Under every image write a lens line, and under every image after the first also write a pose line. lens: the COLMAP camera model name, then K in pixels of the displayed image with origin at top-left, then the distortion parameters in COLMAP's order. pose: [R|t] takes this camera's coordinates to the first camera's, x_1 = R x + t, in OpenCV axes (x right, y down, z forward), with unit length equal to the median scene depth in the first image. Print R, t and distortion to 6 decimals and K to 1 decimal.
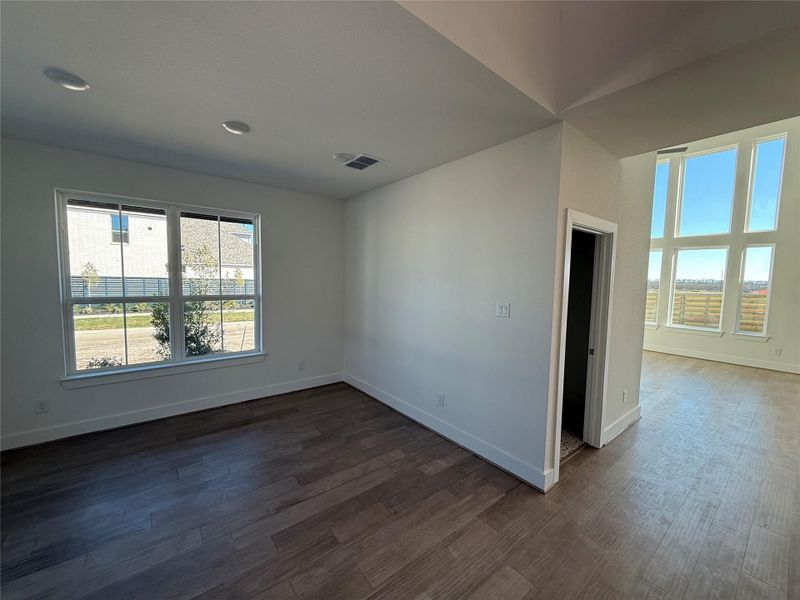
lens RADIAL K [[316.0, 0, 400.5], [0, 316.0, 302.4], [0, 0, 1]] dist [-0.004203, -0.000318]
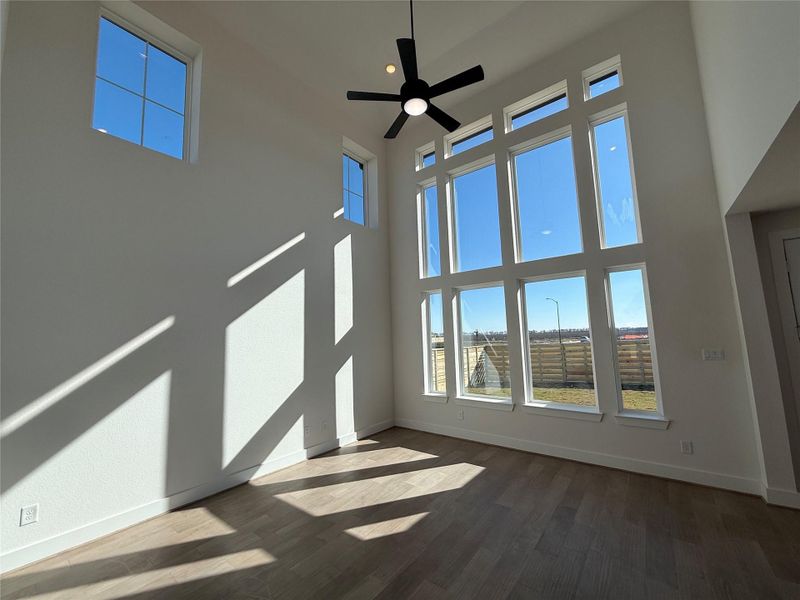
lens RADIAL K [[316.0, 0, 400.5], [0, 316.0, 302.4], [0, 0, 1]] dist [-0.004203, -0.000318]
pose [[0.971035, -0.024161, 0.237712, 0.512251], [0.068363, 0.981378, -0.179511, -0.029052], [-0.228948, 0.190562, 0.954604, 0.472868]]
